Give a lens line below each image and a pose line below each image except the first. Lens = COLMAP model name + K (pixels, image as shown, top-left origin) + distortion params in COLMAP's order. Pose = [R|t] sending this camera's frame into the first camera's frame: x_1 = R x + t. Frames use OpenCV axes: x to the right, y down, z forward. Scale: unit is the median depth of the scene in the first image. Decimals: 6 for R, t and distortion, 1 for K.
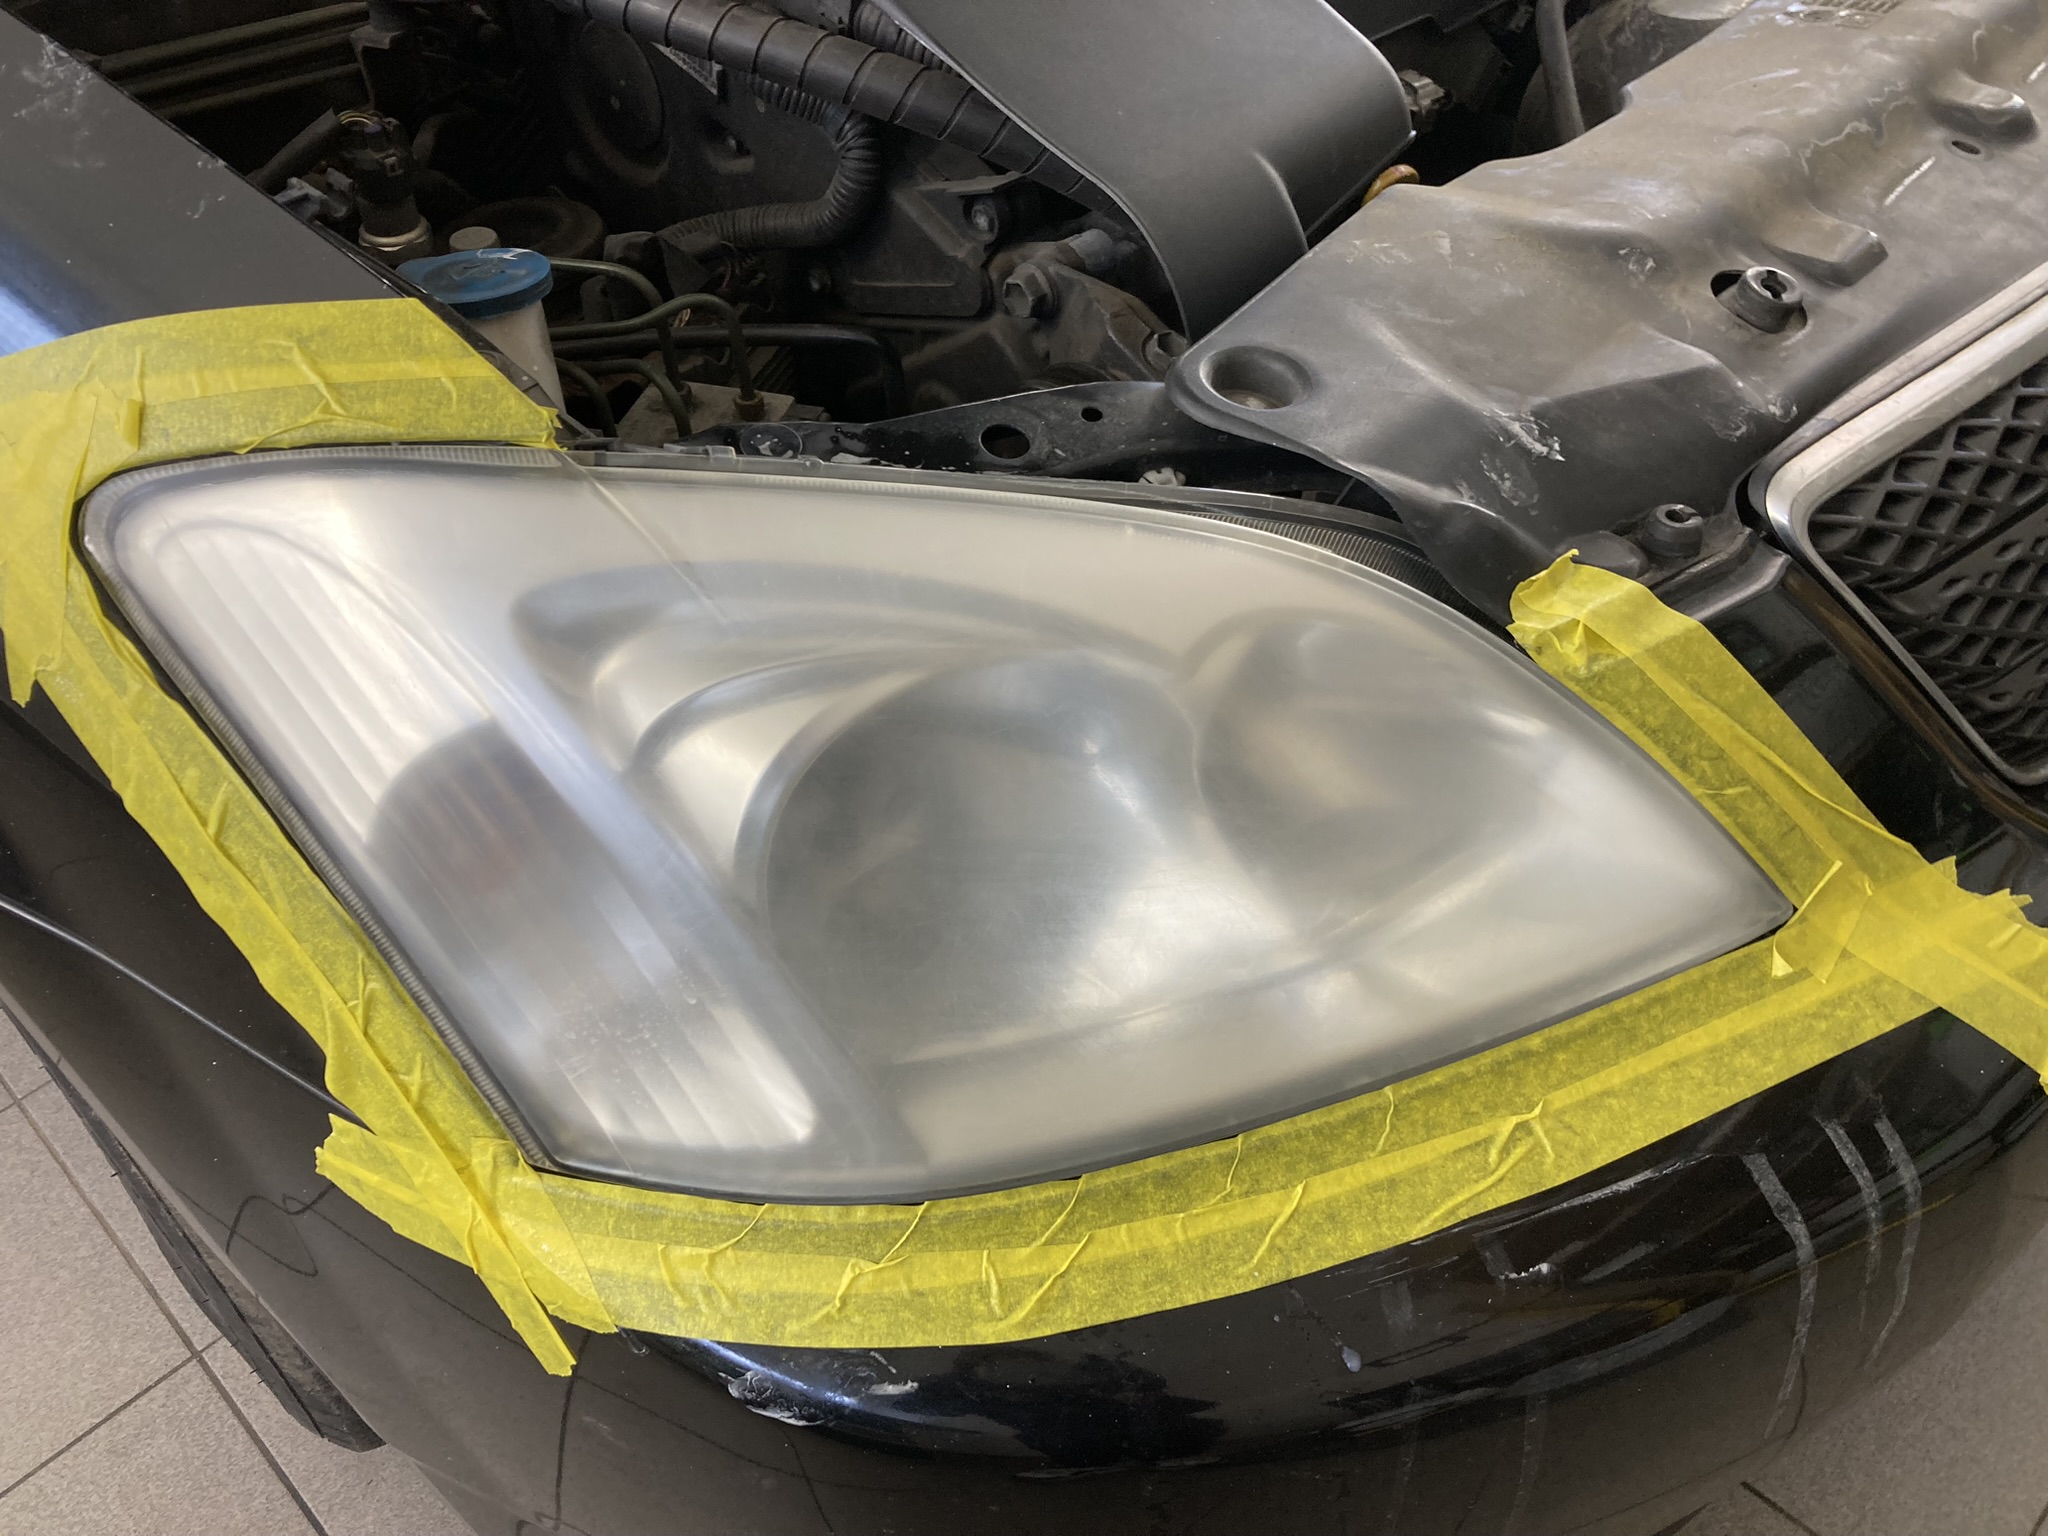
lens RADIAL K [[1688.9, 0, 1024.0], [0, 1688.9, 768.0], [0, 0, 1]] dist [-0.003938, -0.012279]
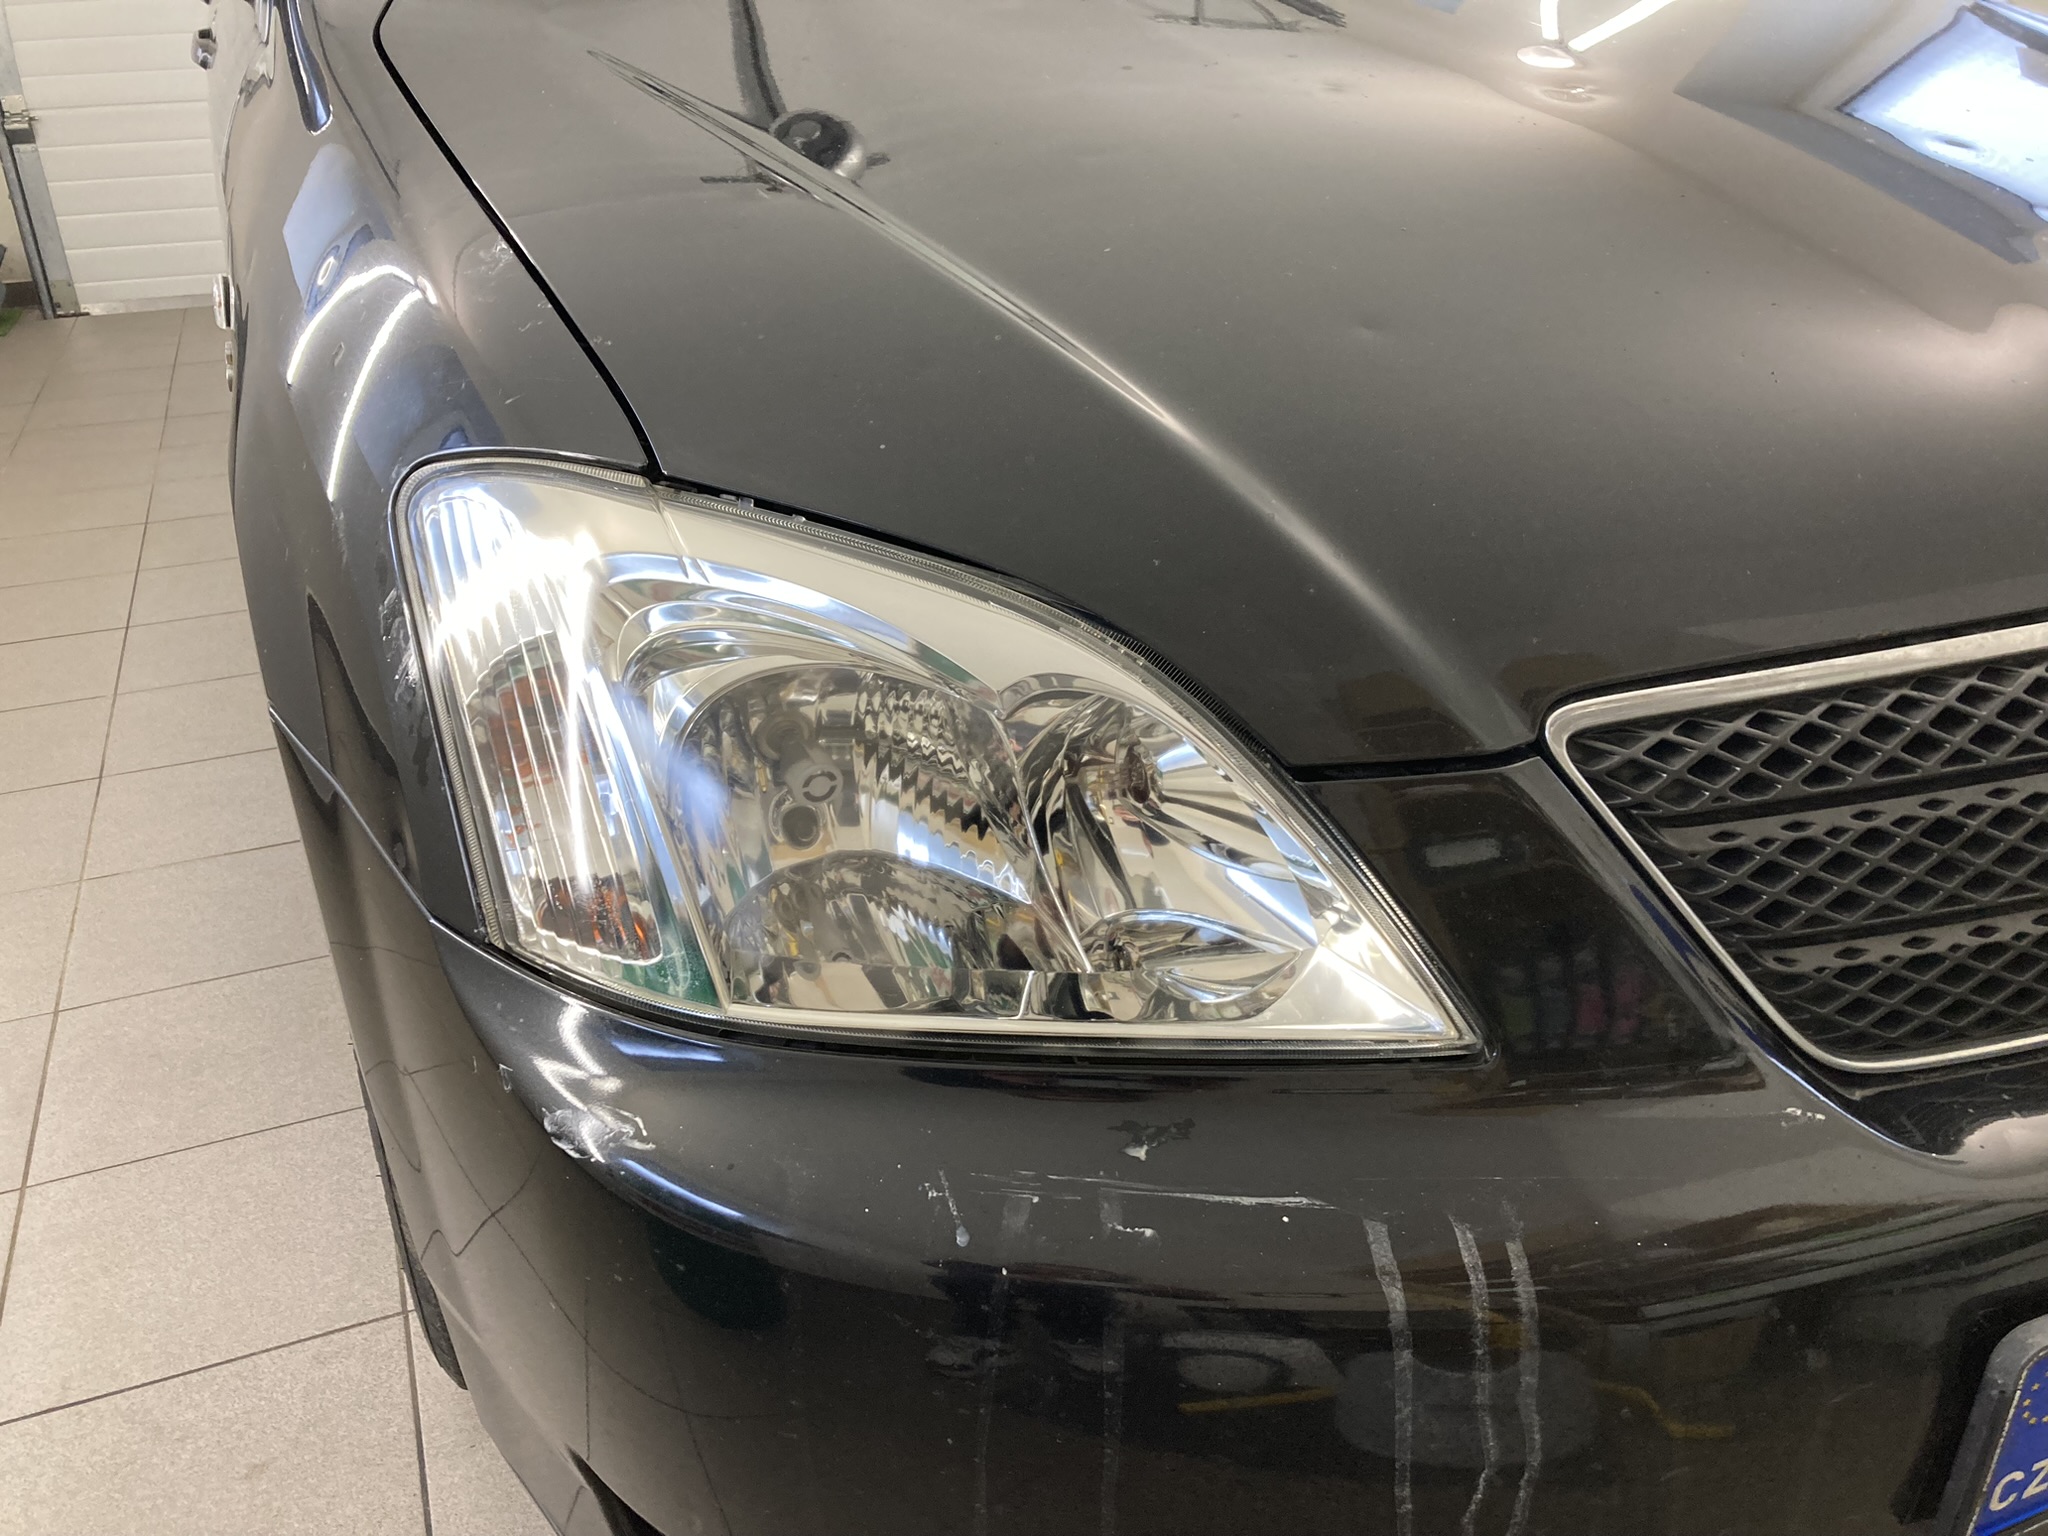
lens RADIAL K [[1657.1, 0, 1022.7], [0, 1657.1, 810.1], [0, 0, 1]] dist [0.005442, 0.009568]
pose [[0.918997, 0.208835, -0.334414, 0.521367], [-0.286904, 0.936004, -0.203920, 0.261443], [0.270427, 0.283347, 0.920100, -0.193093]]
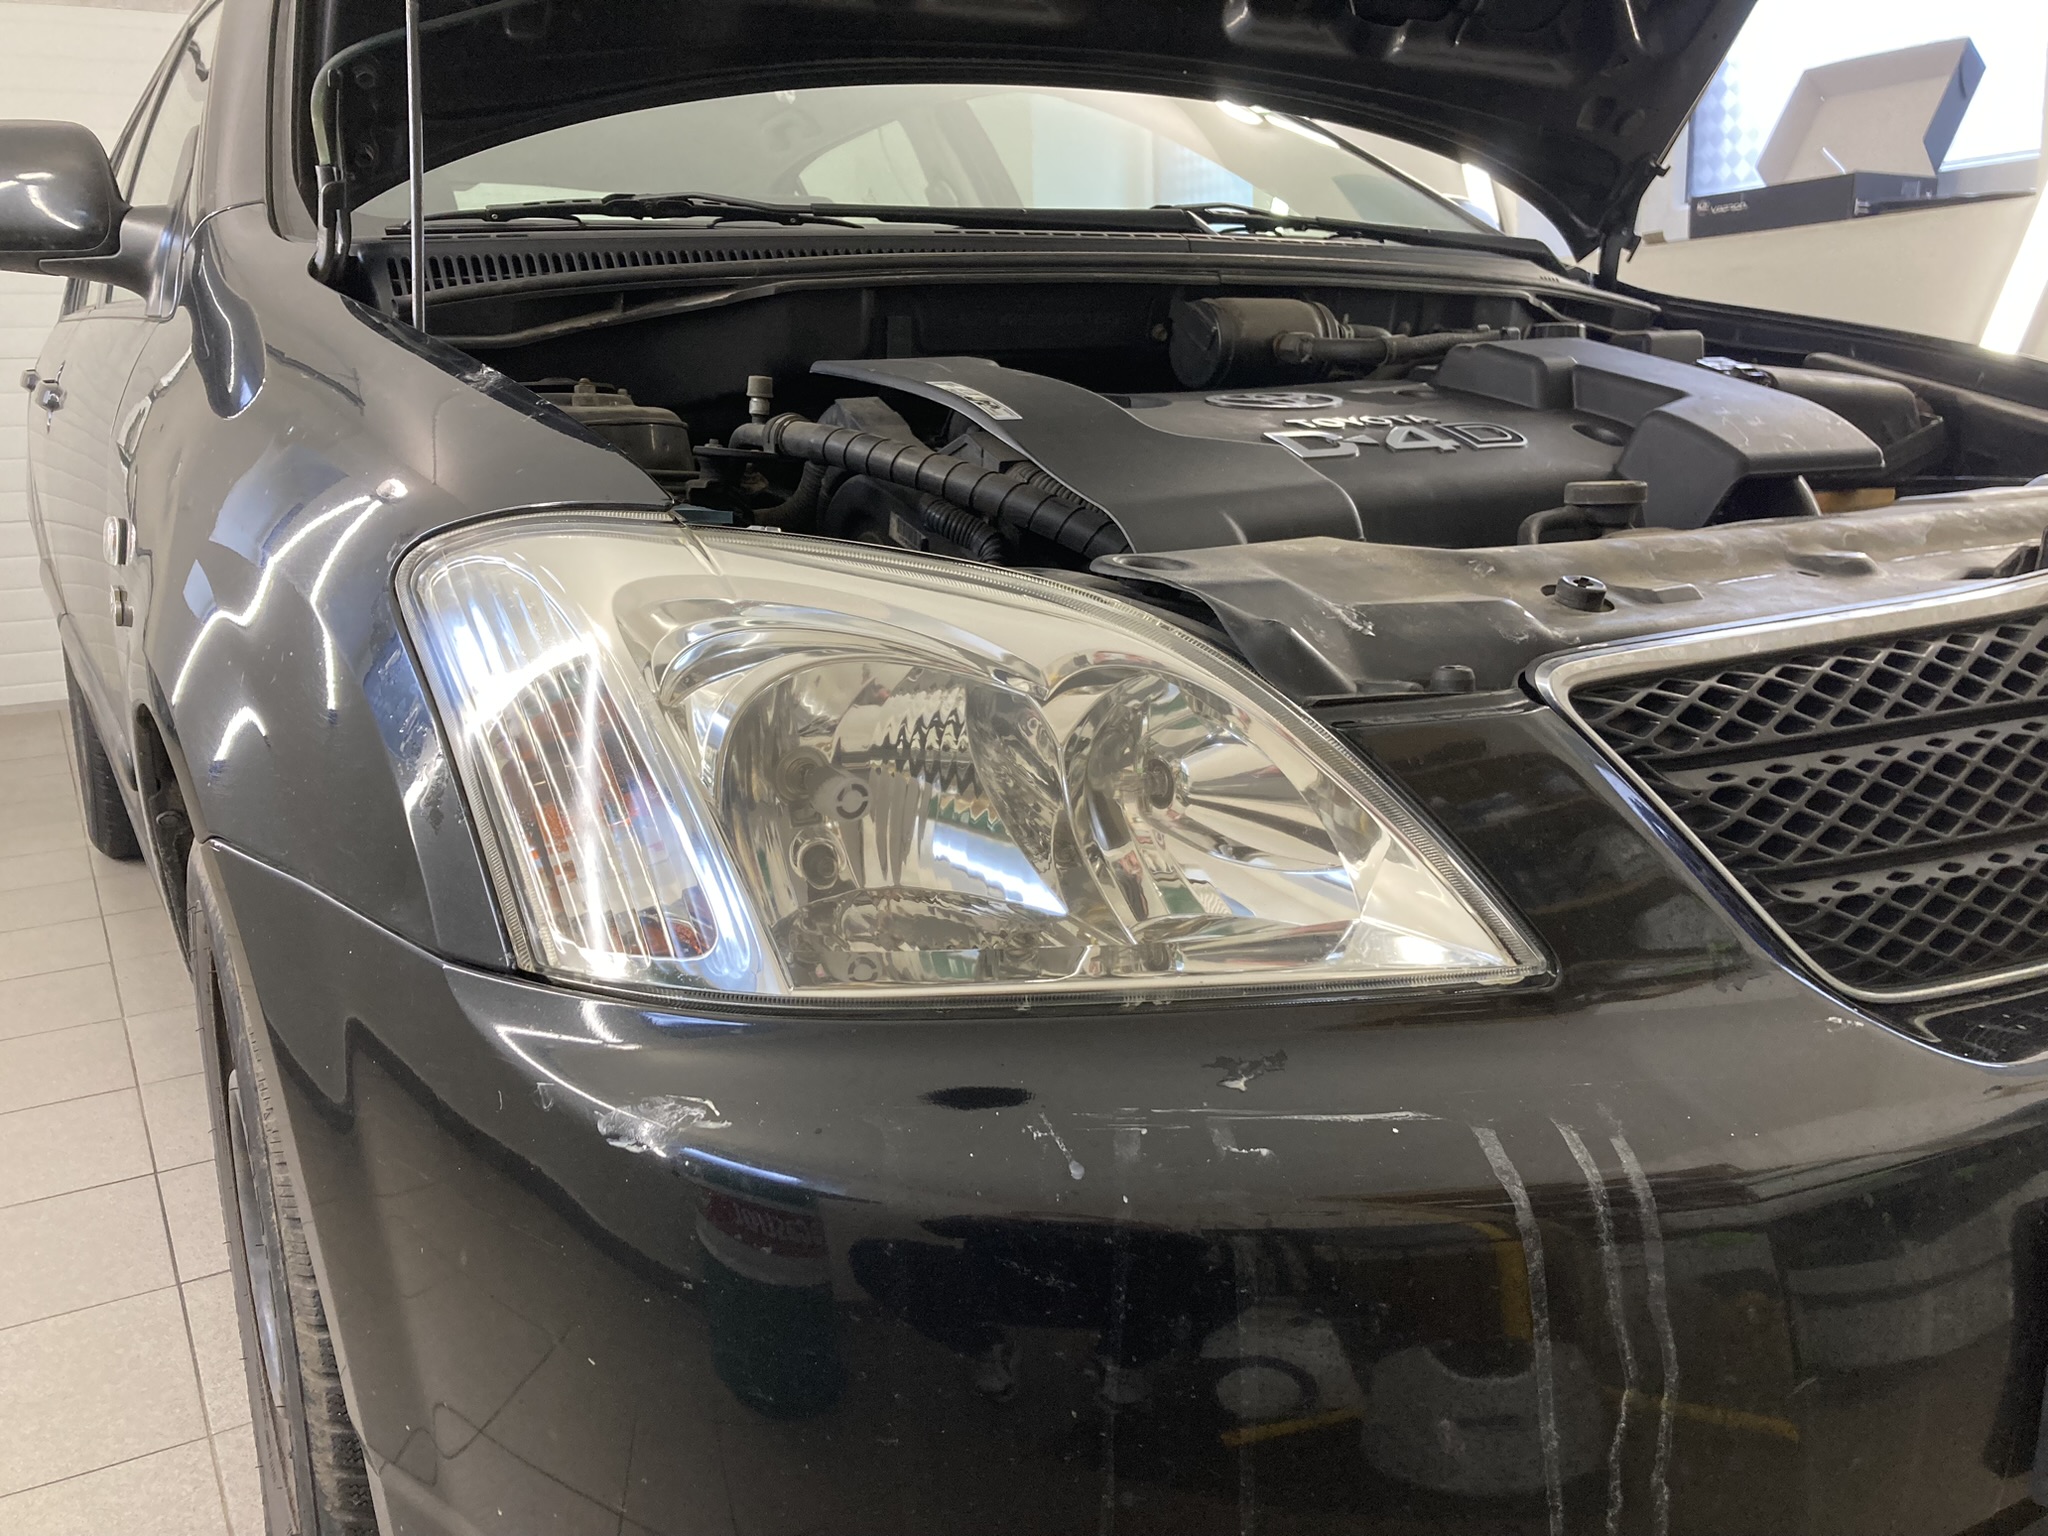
lens RADIAL K [[1688.9, 0, 1024.0], [0, 1688.9, 768.0], [0, 0, 1]] dist [-0.003938, -0.012279]
pose [[0.966513, 0.070413, -0.246768, 0.388865], [-0.185139, 0.857210, -0.480535, 0.617186], [0.177696, 0.510130, 0.841541, -0.146290]]
